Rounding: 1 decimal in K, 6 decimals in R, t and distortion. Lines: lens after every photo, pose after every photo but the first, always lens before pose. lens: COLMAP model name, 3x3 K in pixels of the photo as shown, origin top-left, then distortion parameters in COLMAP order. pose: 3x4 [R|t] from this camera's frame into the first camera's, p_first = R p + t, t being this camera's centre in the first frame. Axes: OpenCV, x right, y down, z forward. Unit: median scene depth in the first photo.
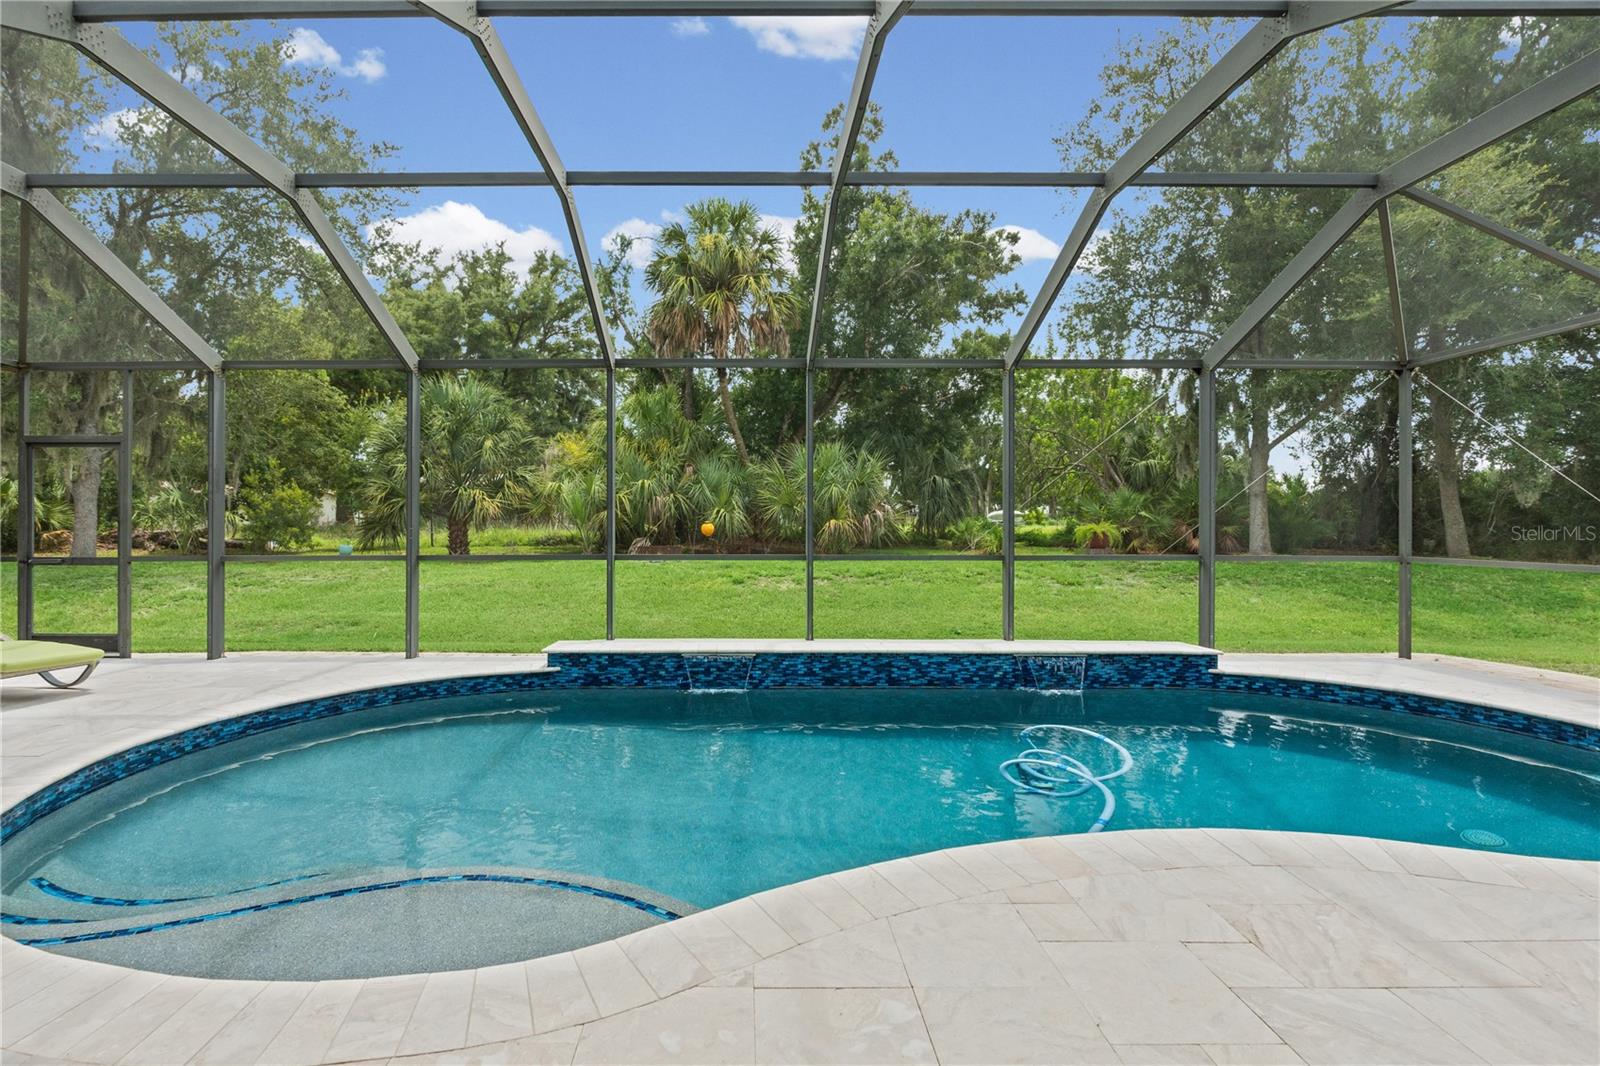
lens RADIAL K [[726.5, 0, 757.7], [0, 726.5, 527.0], [0, 0, 1]] dist [0.000764, 0.000480]
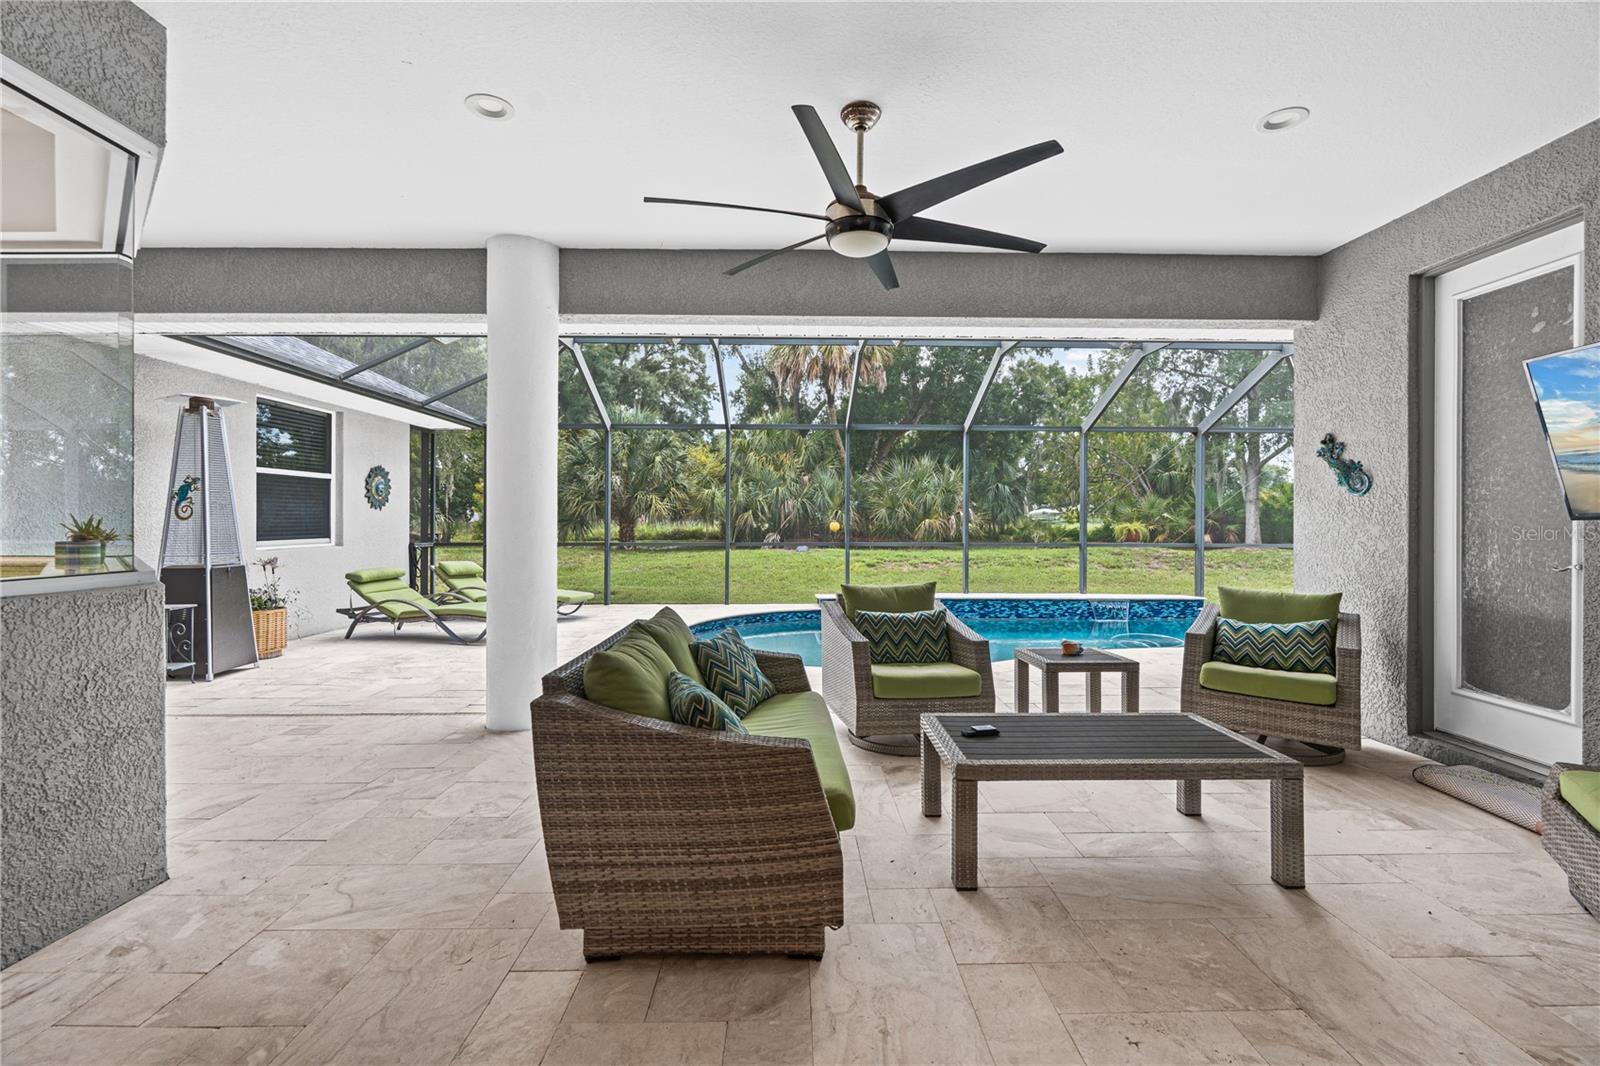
lens RADIAL K [[726.5, 0, 806.9], [0, 726.5, 523.4], [0, 0, 1]] dist [0.000764, 0.000480]
pose [[0.999689, 0.002977, 0.024778, -0.137505], [-0.002986, 0.999995, 0.000327, -0.002236], [-0.024777, -0.000401, 0.999693, -0.272568]]
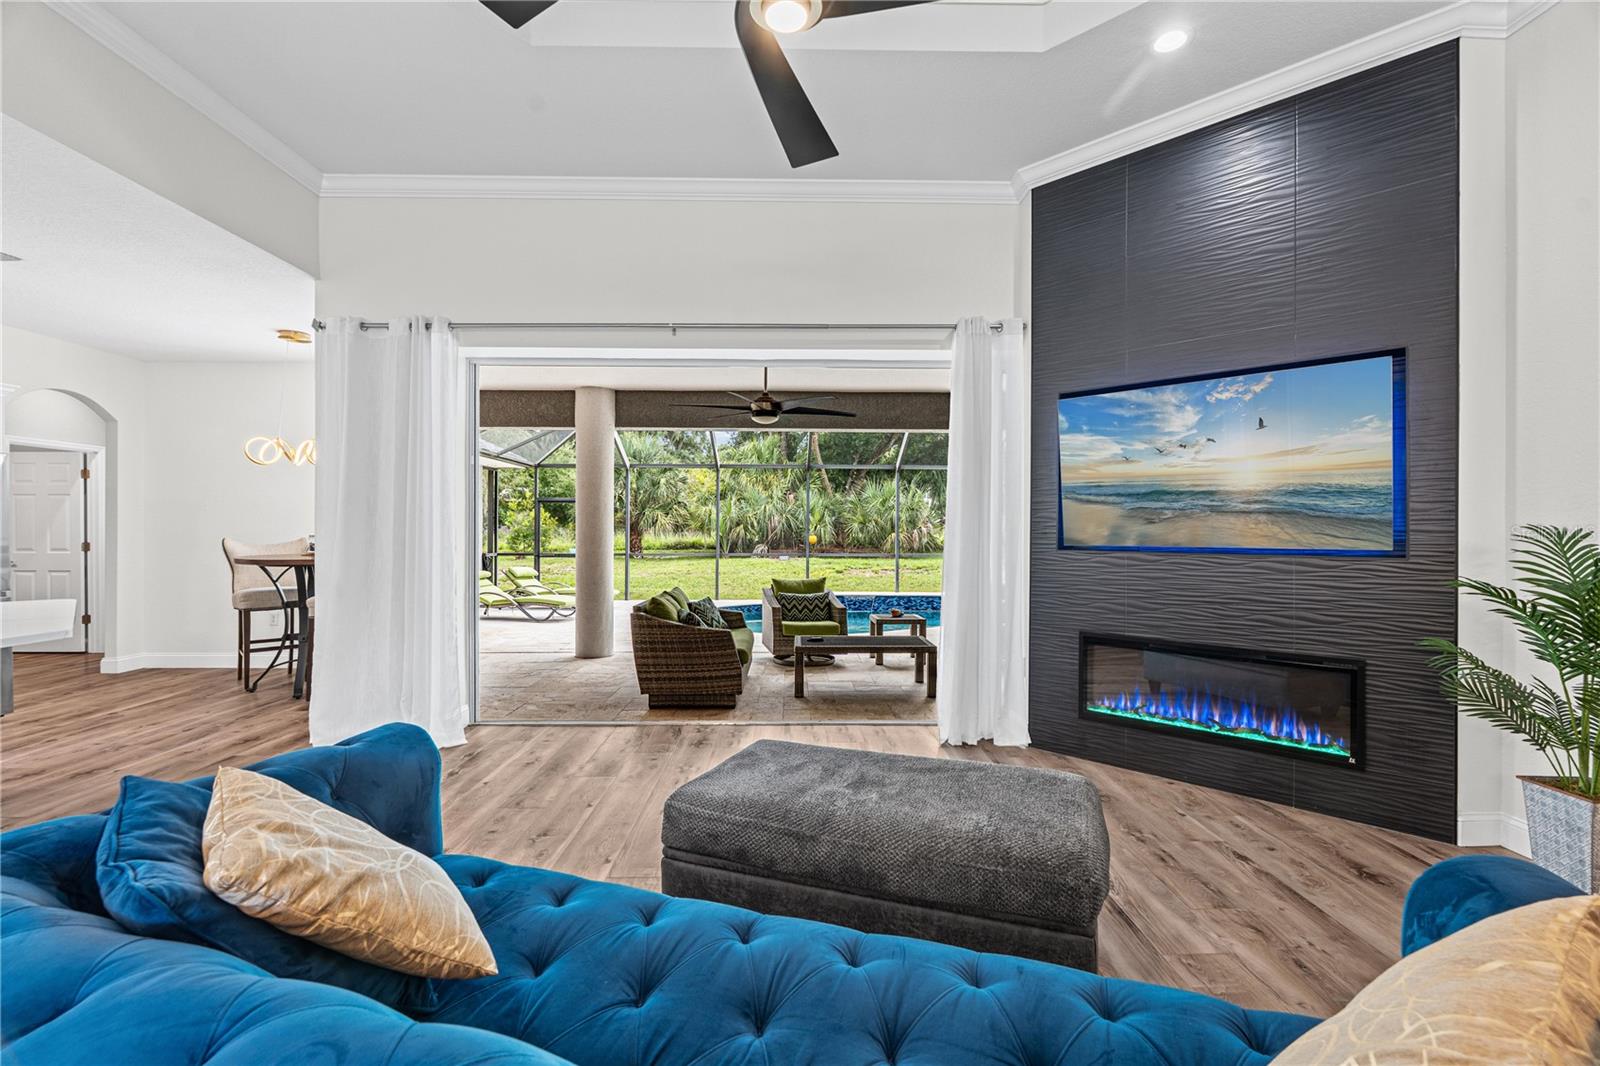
lens RADIAL K [[726.5, 0, 795.9], [0, 726.5, 540.2], [0, 0, 1]] dist [0.000764, 0.000480]
pose [[0.999952, 0.004400, 0.008746, -0.107136], [-0.004499, 0.999926, 0.011319, -0.010604], [-0.008695, -0.011358, 0.999898, -0.482858]]
